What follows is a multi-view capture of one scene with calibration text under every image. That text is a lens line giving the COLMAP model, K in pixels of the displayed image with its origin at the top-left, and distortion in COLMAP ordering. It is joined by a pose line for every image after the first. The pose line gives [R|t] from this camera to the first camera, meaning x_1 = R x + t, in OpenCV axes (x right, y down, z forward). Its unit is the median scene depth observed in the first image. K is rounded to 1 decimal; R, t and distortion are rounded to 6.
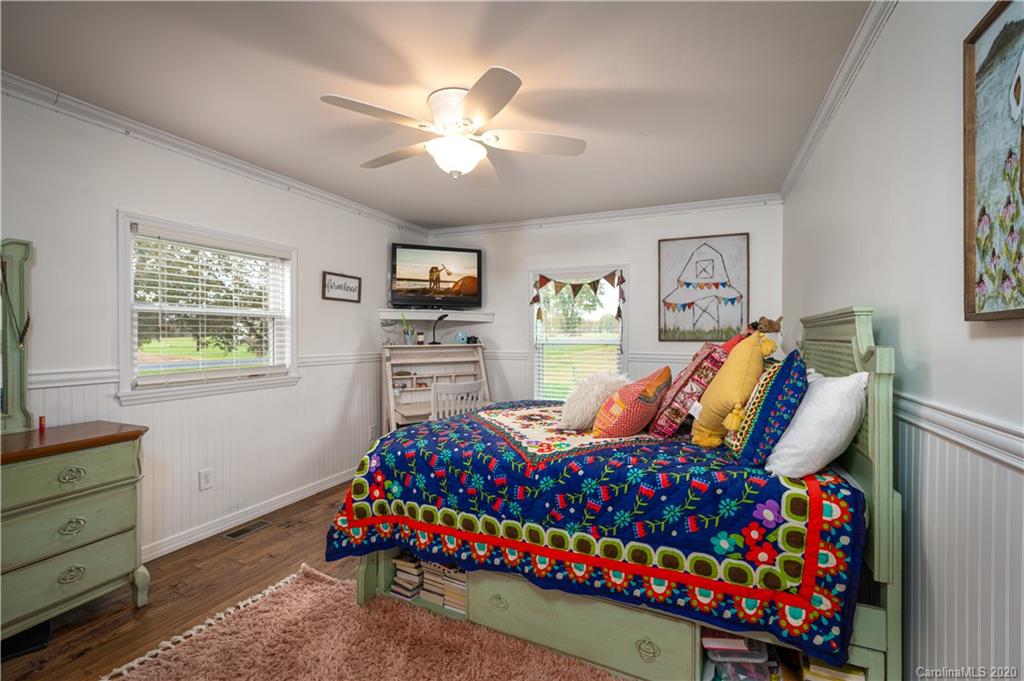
lens RADIAL K [[453.9, 0, 518.7], [0, 453.9, 339.1], [0, 0, 1]] dist [0.001036, -0.000024]
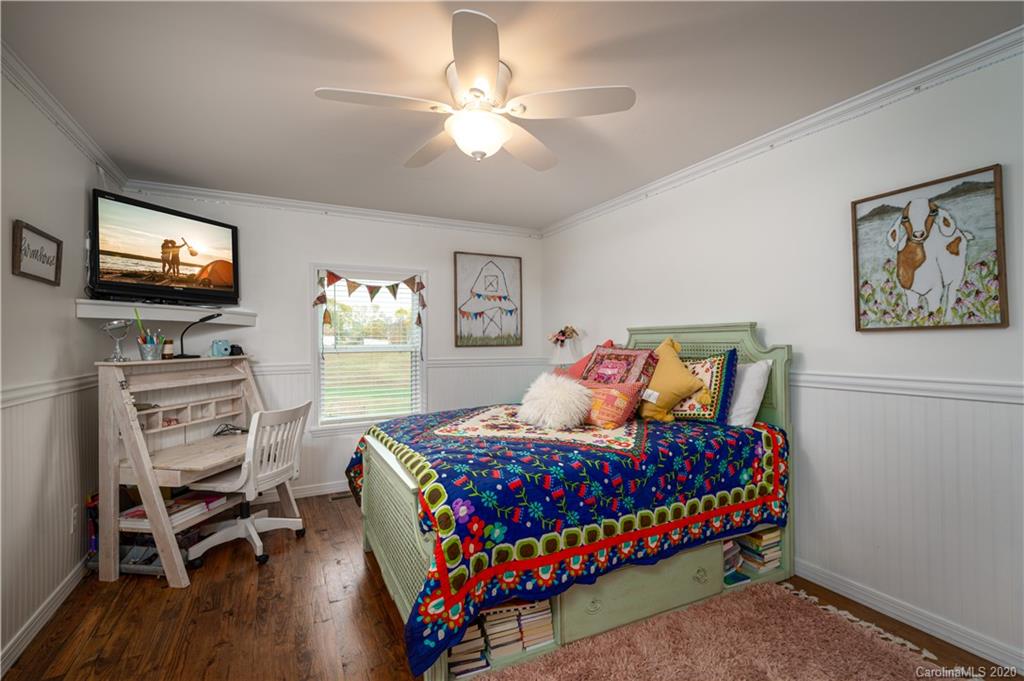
lens RADIAL K [[453.9, 0, 519.8], [0, 453.9, 339.6], [0, 0, 1]] dist [0.001036, -0.000024]
pose [[0.626778, -0.005259, 0.779180, -0.859710], [0.016534, 0.999842, -0.006552, -0.006659], [-0.779022, 0.016990, 0.626766, 0.450376]]
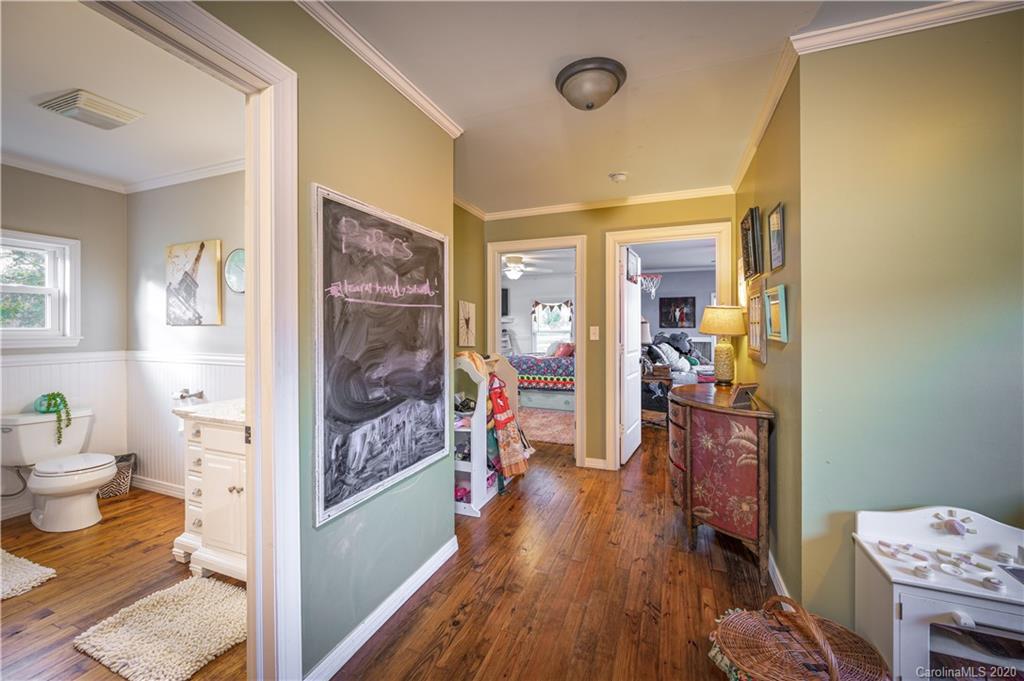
lens RADIAL K [[415.0, 0, 507.8], [0, 415.0, 328.6], [0, 0, 1]] dist [0.007878, 0.000734]
pose [[0.999945, -0.003139, 0.010057, -0.240818], [0.003213, 0.999968, -0.007354, 0.013523], [-0.010034, 0.007386, 0.999922, -2.280607]]
